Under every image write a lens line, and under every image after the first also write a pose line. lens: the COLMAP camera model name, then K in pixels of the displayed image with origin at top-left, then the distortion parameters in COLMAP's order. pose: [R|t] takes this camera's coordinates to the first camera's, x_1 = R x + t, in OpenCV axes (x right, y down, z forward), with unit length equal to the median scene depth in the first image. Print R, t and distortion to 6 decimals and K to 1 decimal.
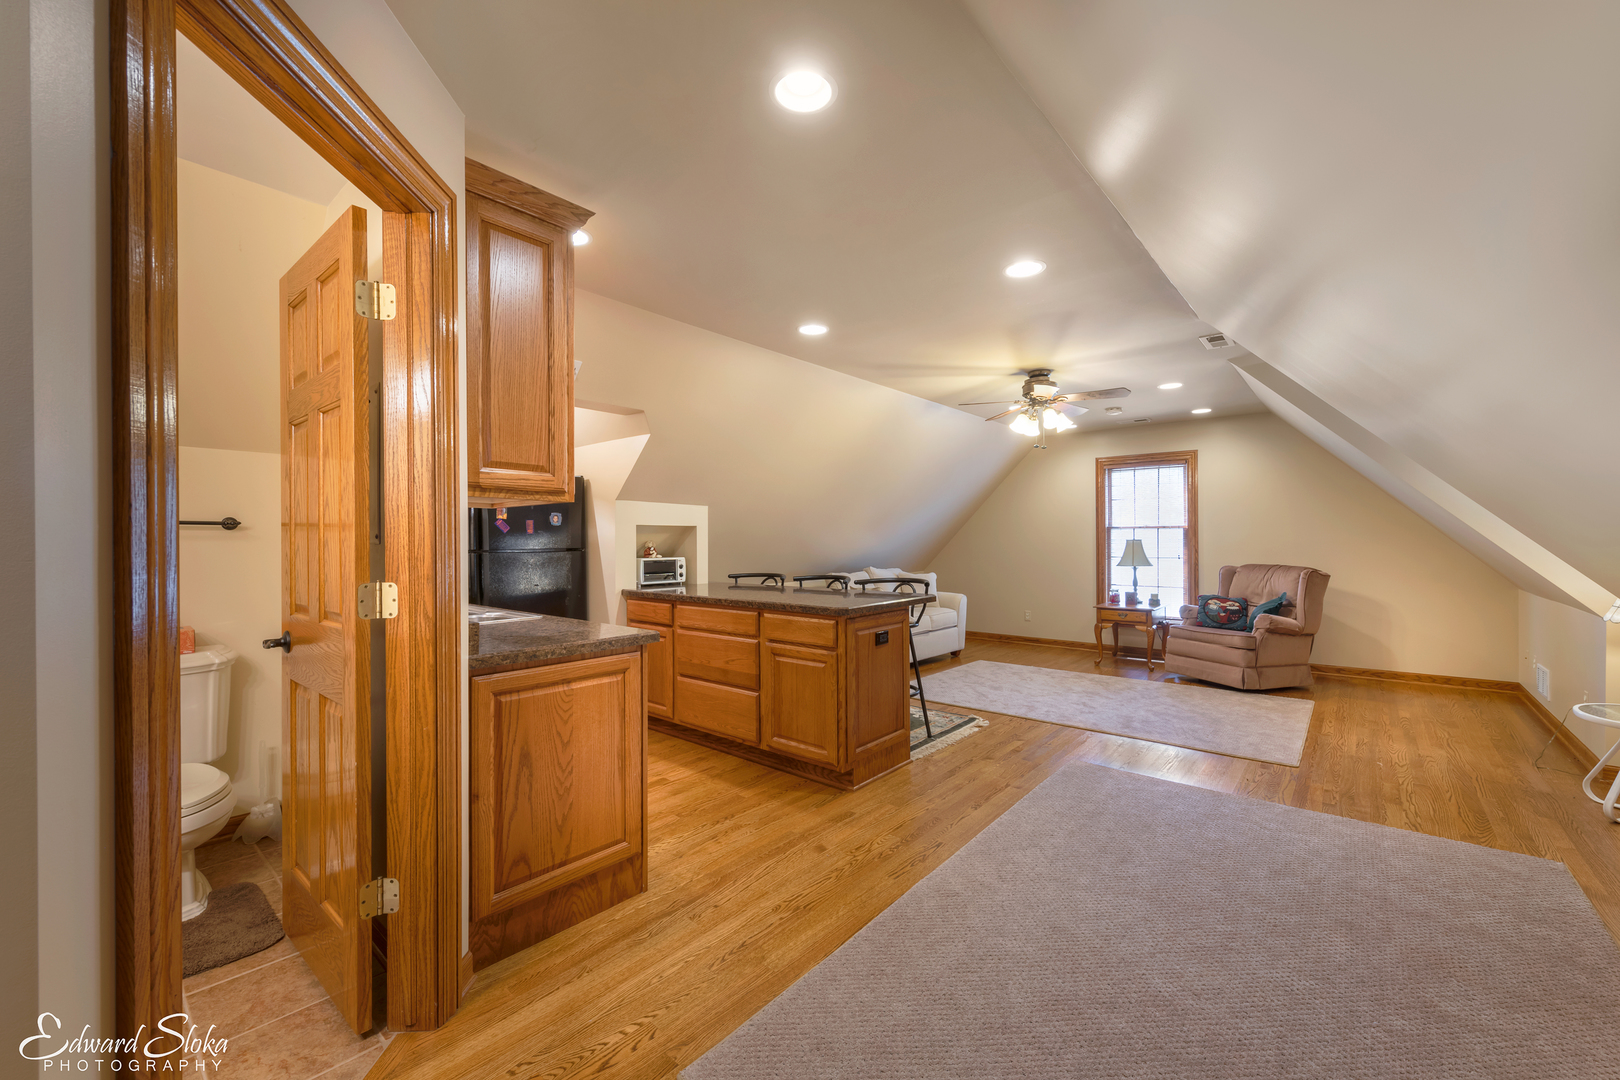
lens RADIAL K [[640.4, 0, 809.5], [0, 640.4, 541.8], [0, 0, 1]] dist [-0.006477, -0.000422]
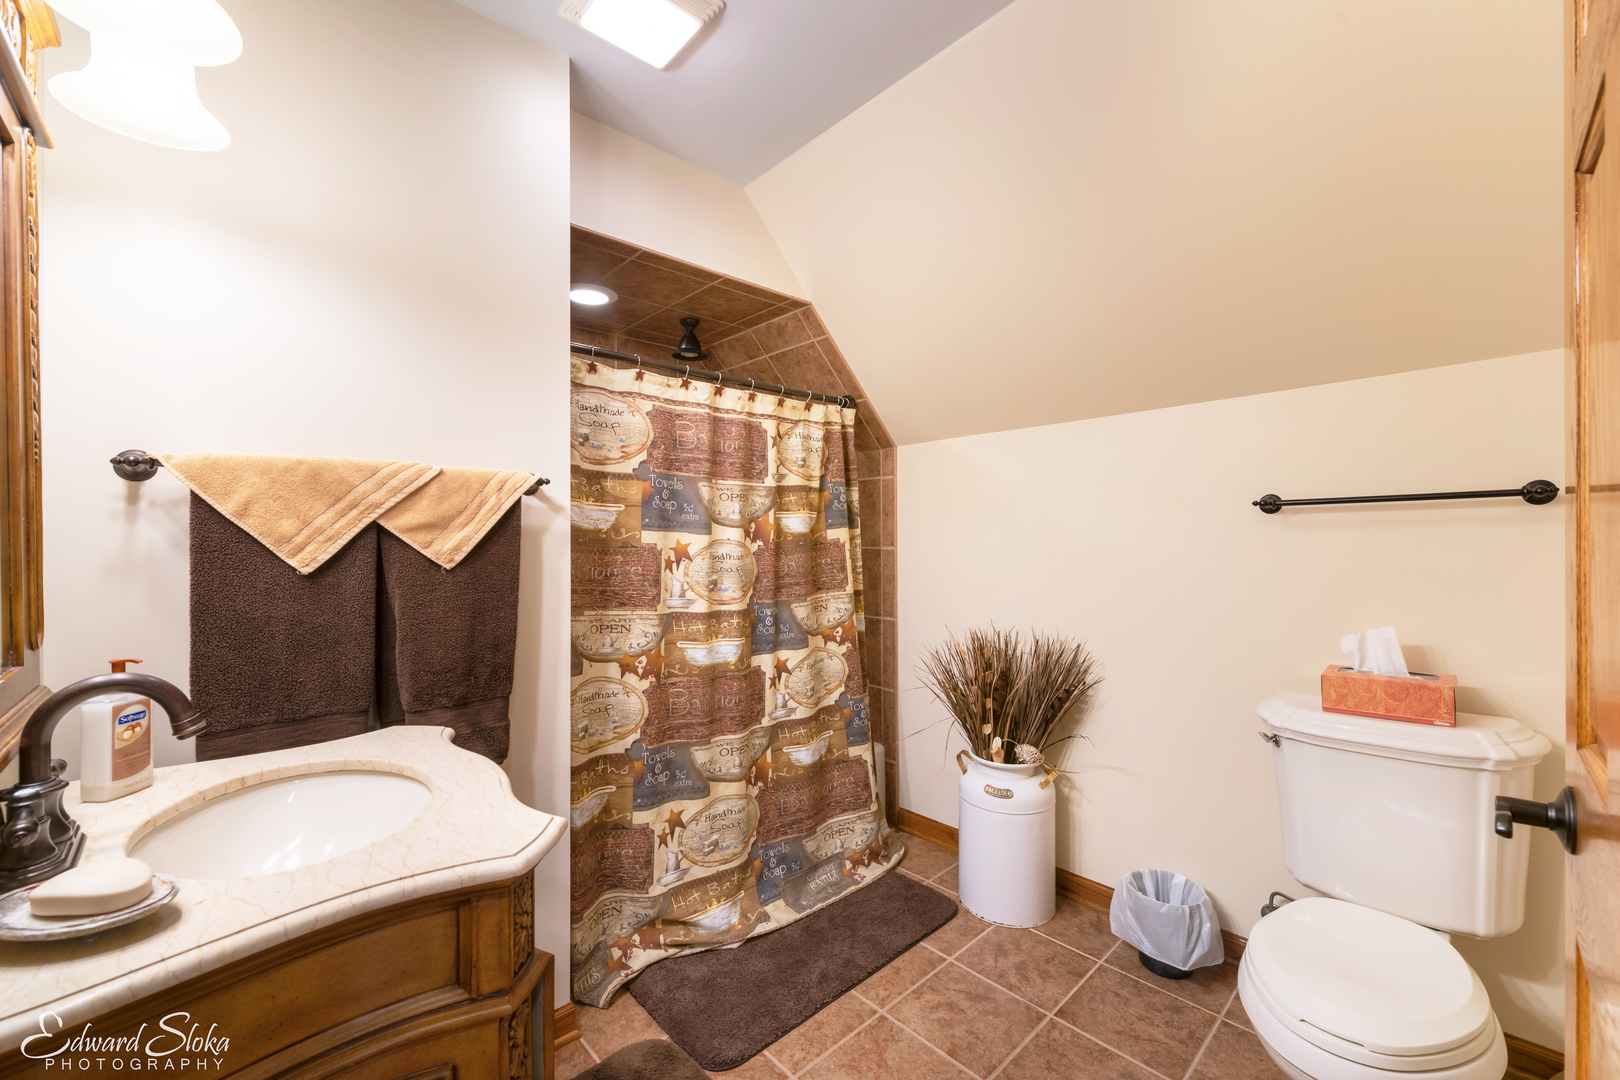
lens RADIAL K [[640.4, 0, 819.8], [0, 640.4, 539.5], [0, 0, 1]] dist [-0.006477, -0.000422]
pose [[-0.114951, 0.008790, -0.993332, -0.269272], [0.003268, 0.999959, 0.008471, 0.003270], [0.993366, -0.002273, -0.114975, 0.391781]]
